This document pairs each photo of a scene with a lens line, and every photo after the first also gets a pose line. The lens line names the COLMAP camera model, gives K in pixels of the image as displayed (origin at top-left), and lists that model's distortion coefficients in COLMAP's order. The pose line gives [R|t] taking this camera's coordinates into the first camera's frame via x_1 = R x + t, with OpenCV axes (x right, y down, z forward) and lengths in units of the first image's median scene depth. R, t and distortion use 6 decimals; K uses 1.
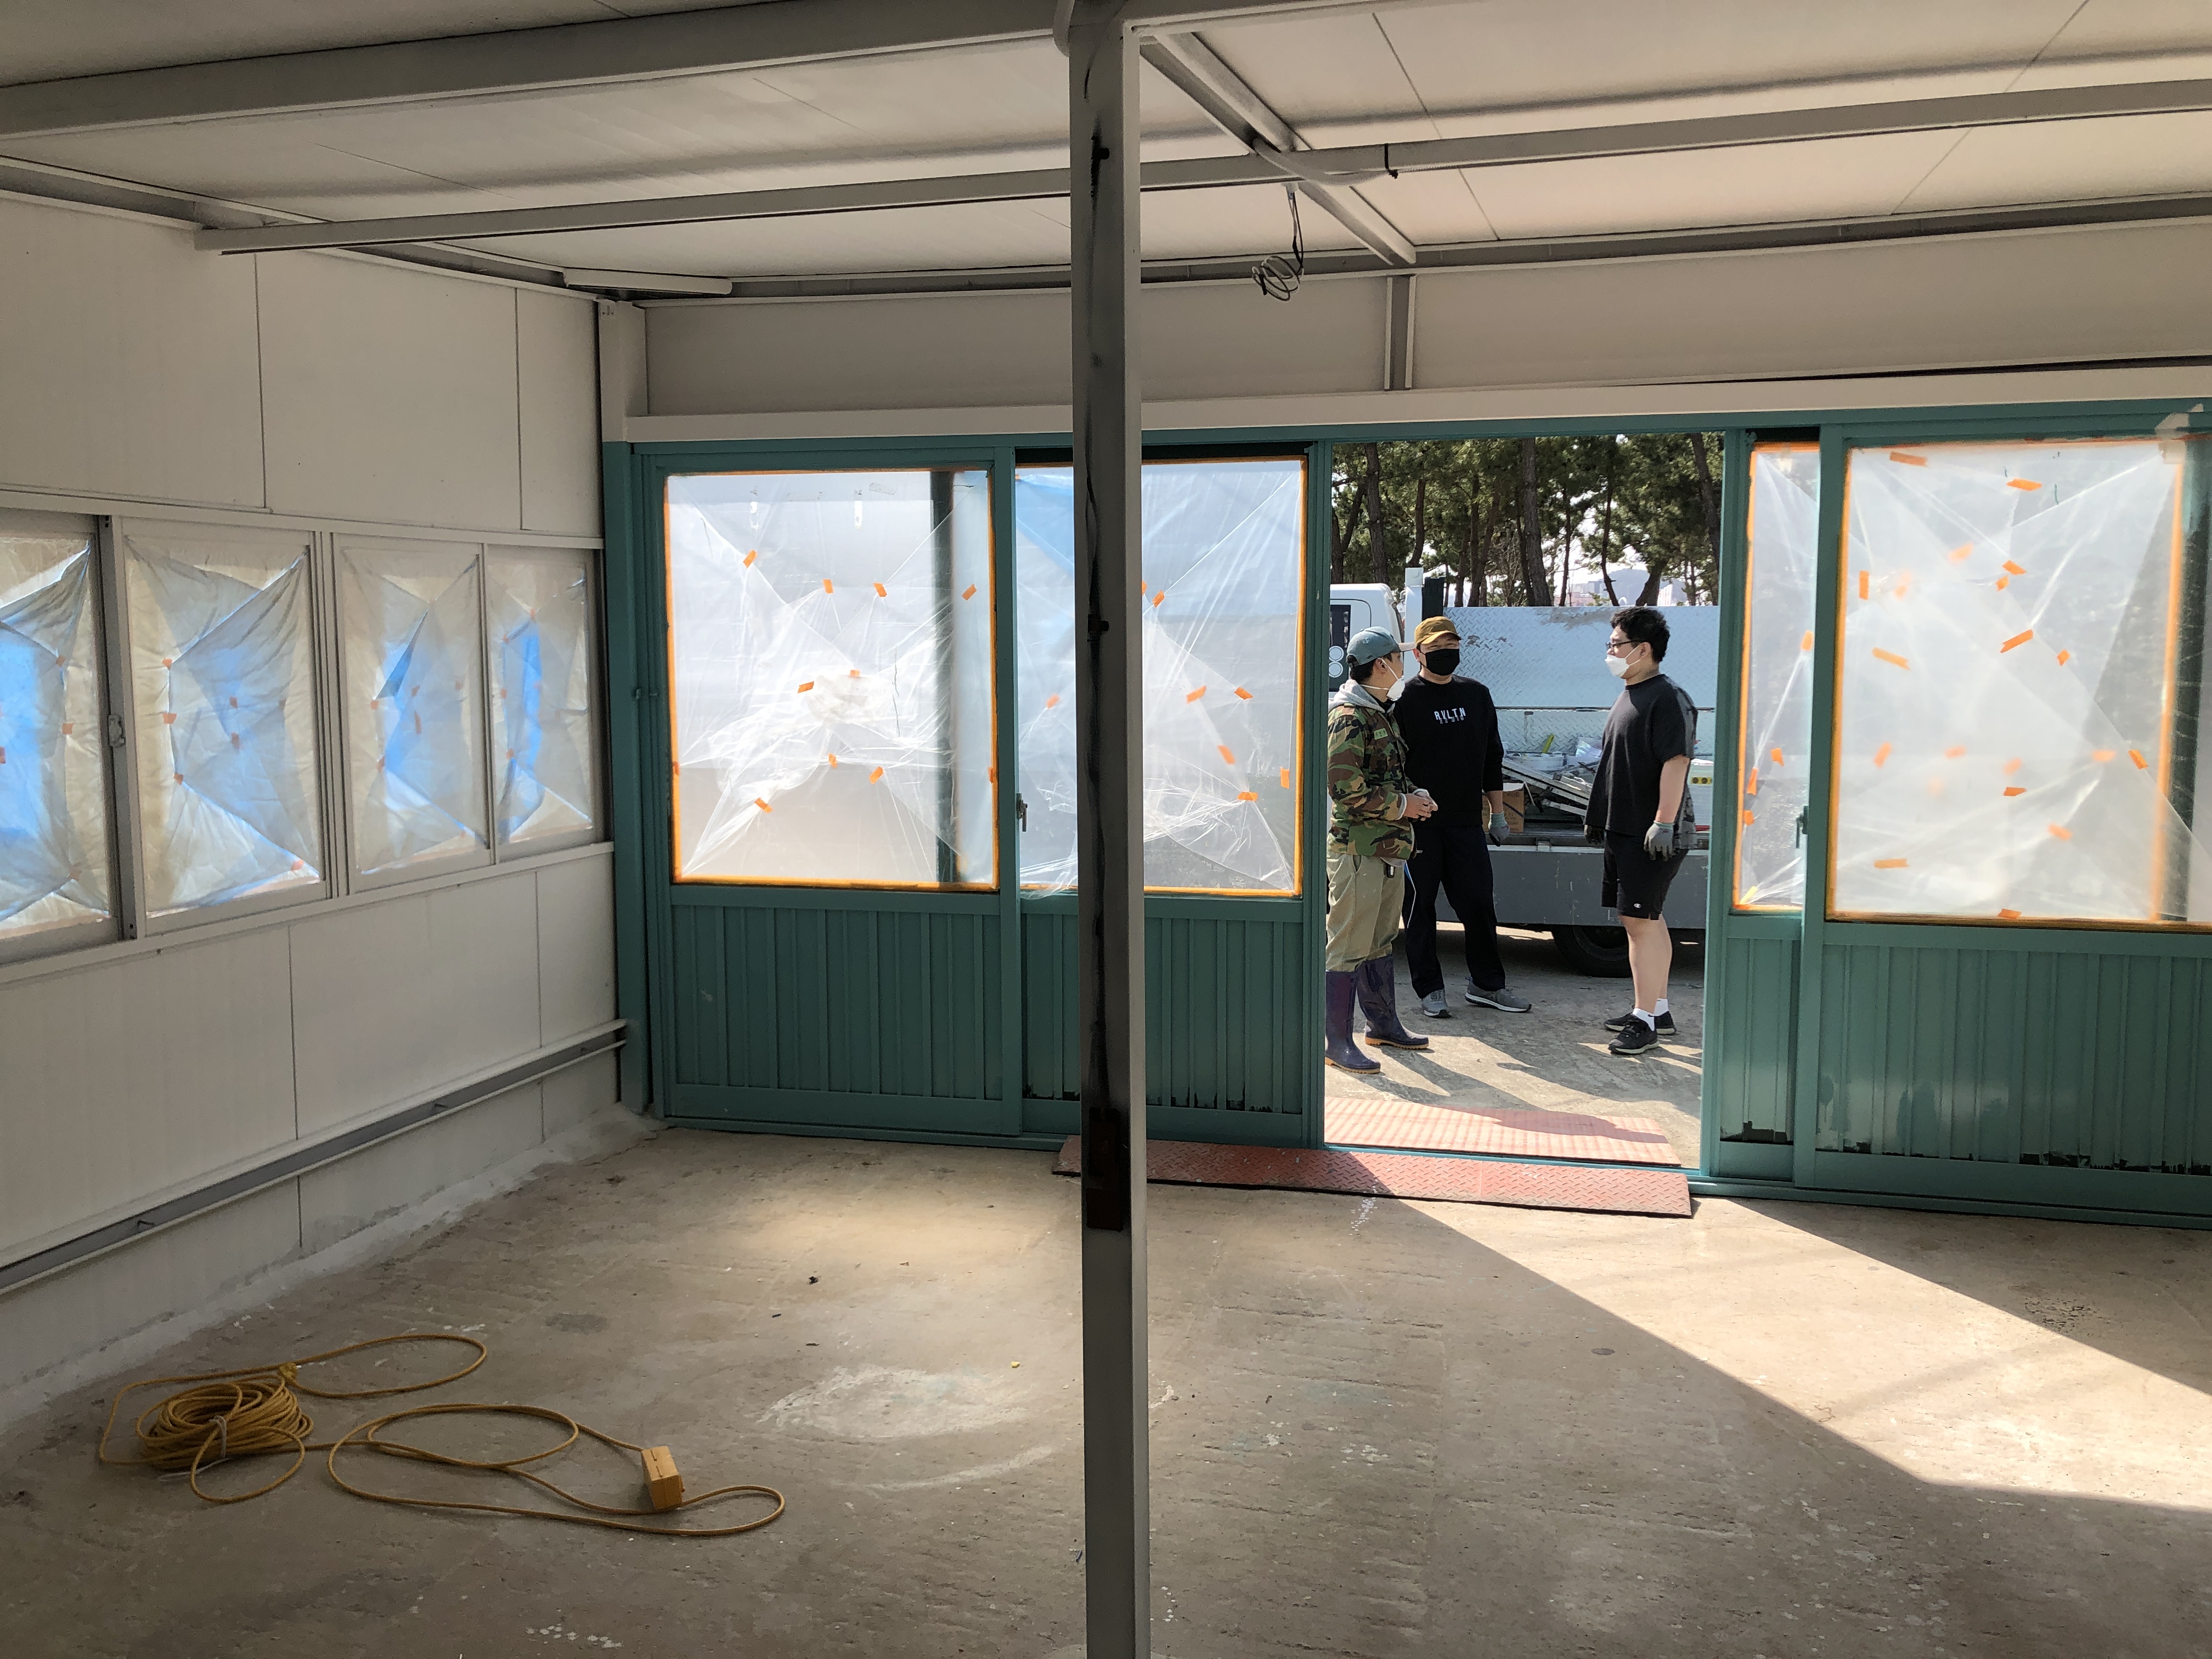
lens RADIAL K [[1798.3, 0, 1105.6], [0, 1798.3, 819.6], [0, 0, 1]] dist [0.016402, 0.003063]
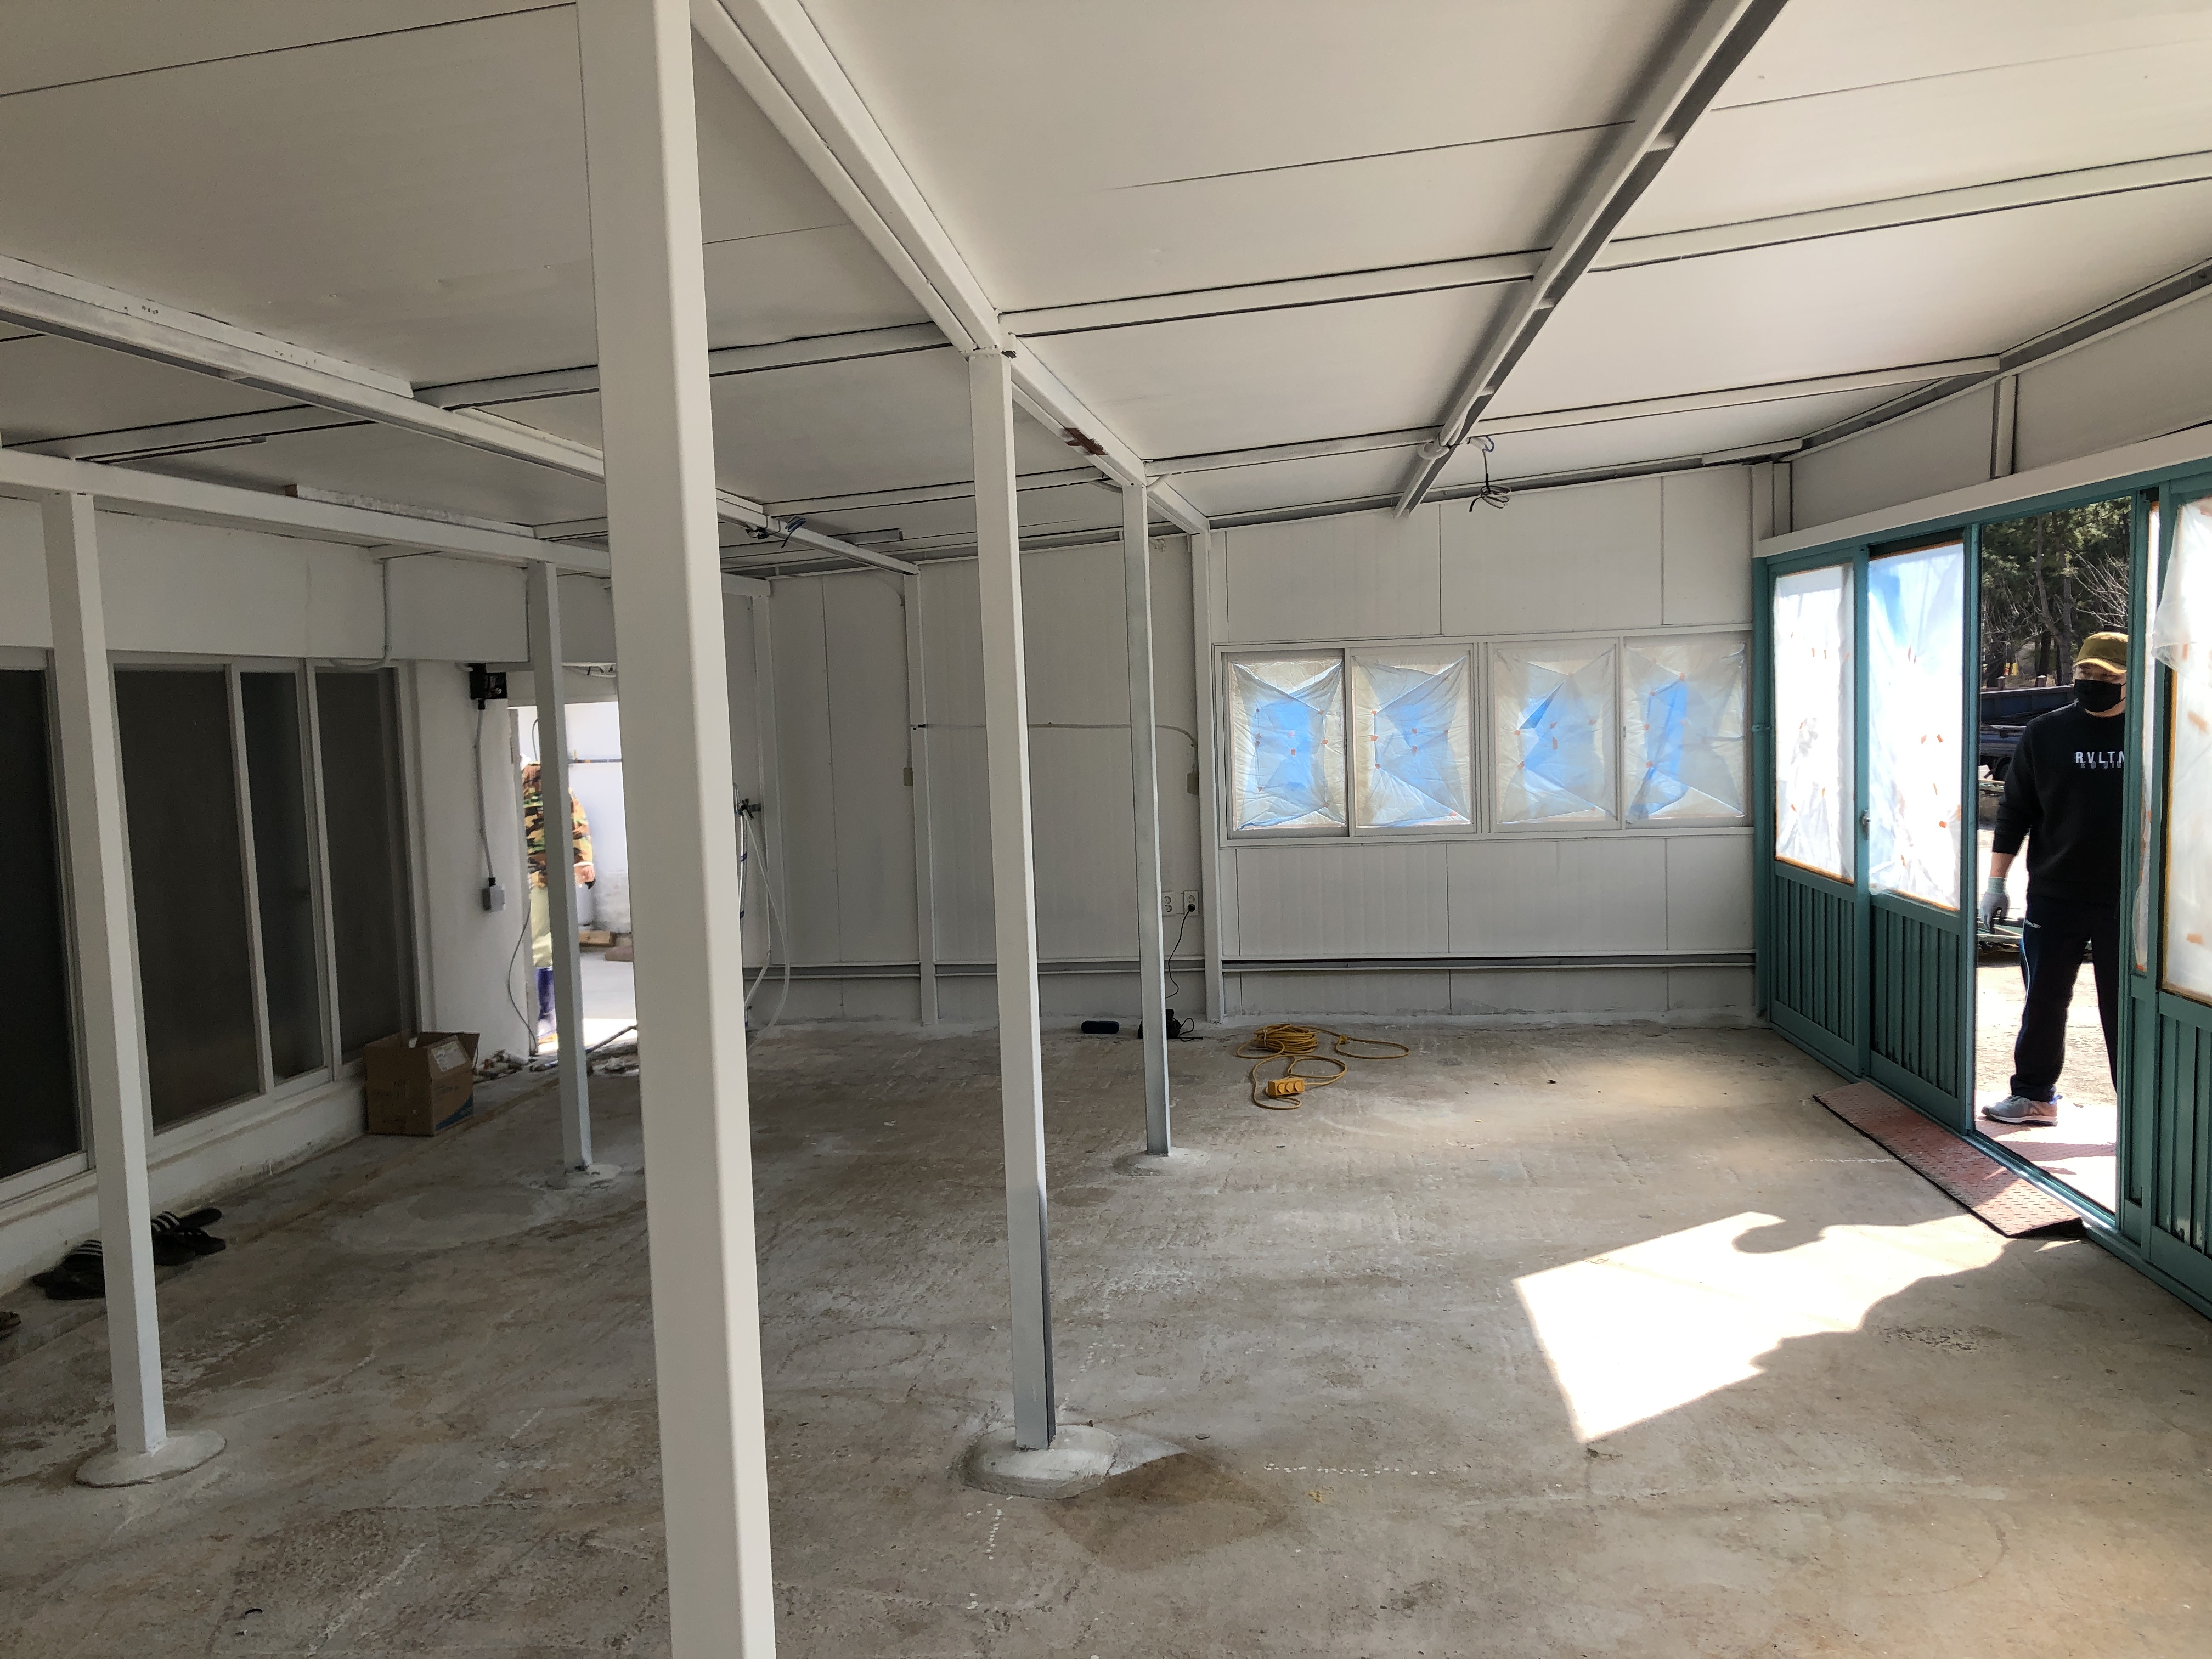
lens RADIAL K [[1798.3, 0, 1106.4], [0, 1798.3, 834.4], [0, 0, 1]] dist [0.016402, 0.003063]
pose [[0.154864, 0.079842, -0.984704, 1.382575], [-0.068479, 0.995199, 0.069923, -0.061706], [0.985560, 0.056603, 0.159588, 0.305838]]
